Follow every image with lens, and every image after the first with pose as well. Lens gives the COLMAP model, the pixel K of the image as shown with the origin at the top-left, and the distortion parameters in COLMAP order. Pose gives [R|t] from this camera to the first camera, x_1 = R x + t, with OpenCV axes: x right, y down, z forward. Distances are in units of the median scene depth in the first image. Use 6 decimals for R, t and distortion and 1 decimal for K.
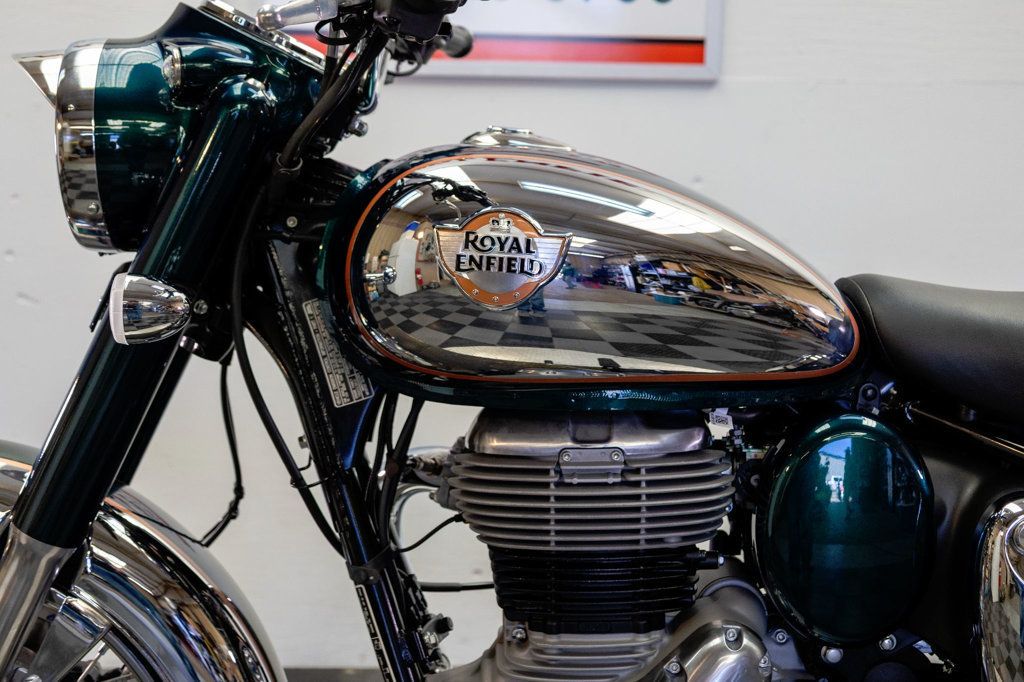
lens RADIAL K [[1436.7, 0, 515.2], [0, 1436.7, 340.0], [0, 0, 1]] dist [0.037986, 0.000000]
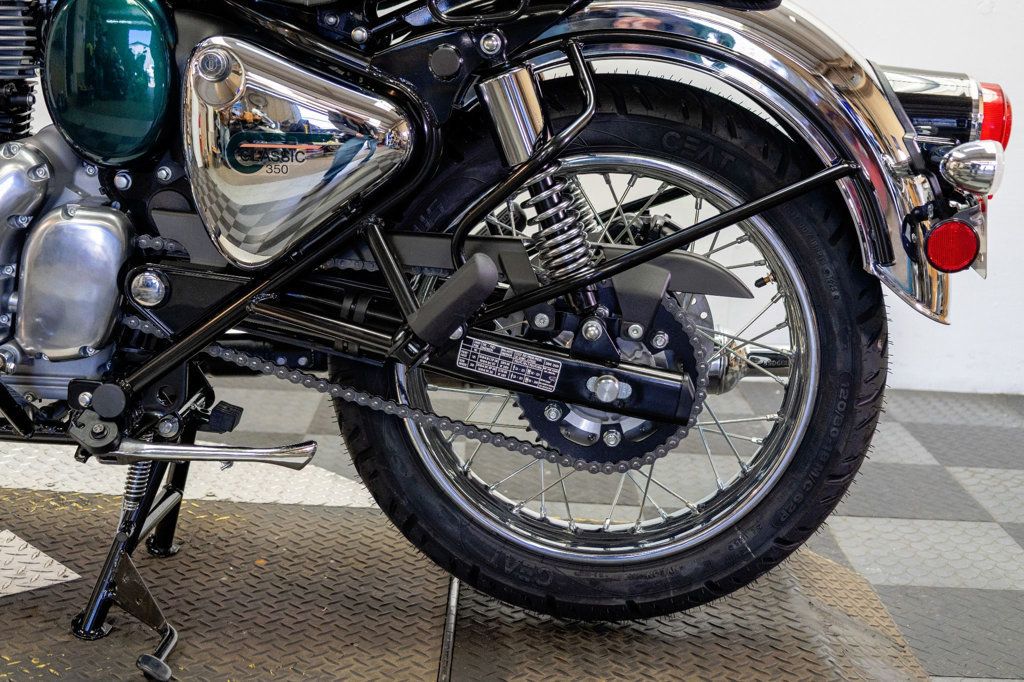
lens RADIAL K [[1436.7, 0, 502.3], [0, 1436.7, 346.2], [0, 0, 1]] dist [0.037986, 0.000000]
pose [[0.997154, 0.054190, -0.052406, 0.625968], [-0.048526, 0.993405, 0.103882, 0.216234], [0.057690, -0.101043, 0.993208, -0.229103]]
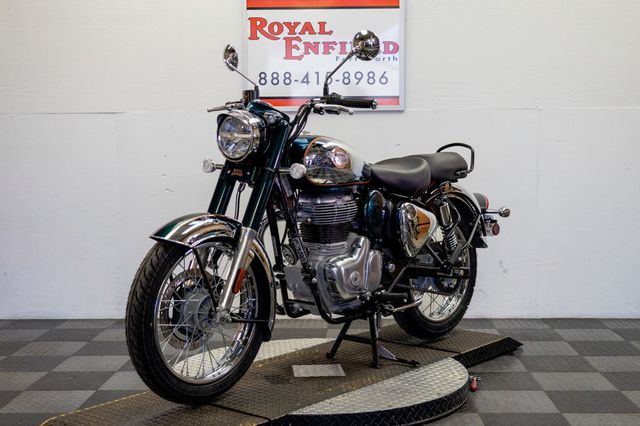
lens RADIAL K [[898.0, 0, 322.9], [0, 898.0, 215.8], [0, 0, 1]] dist [0.037986, 0.000000]
pose [[0.994692, -0.014759, -0.101829, 0.354863], [0.010394, 0.999010, -0.043260, 0.235214], [0.102367, 0.041972, 0.993861, -1.759186]]
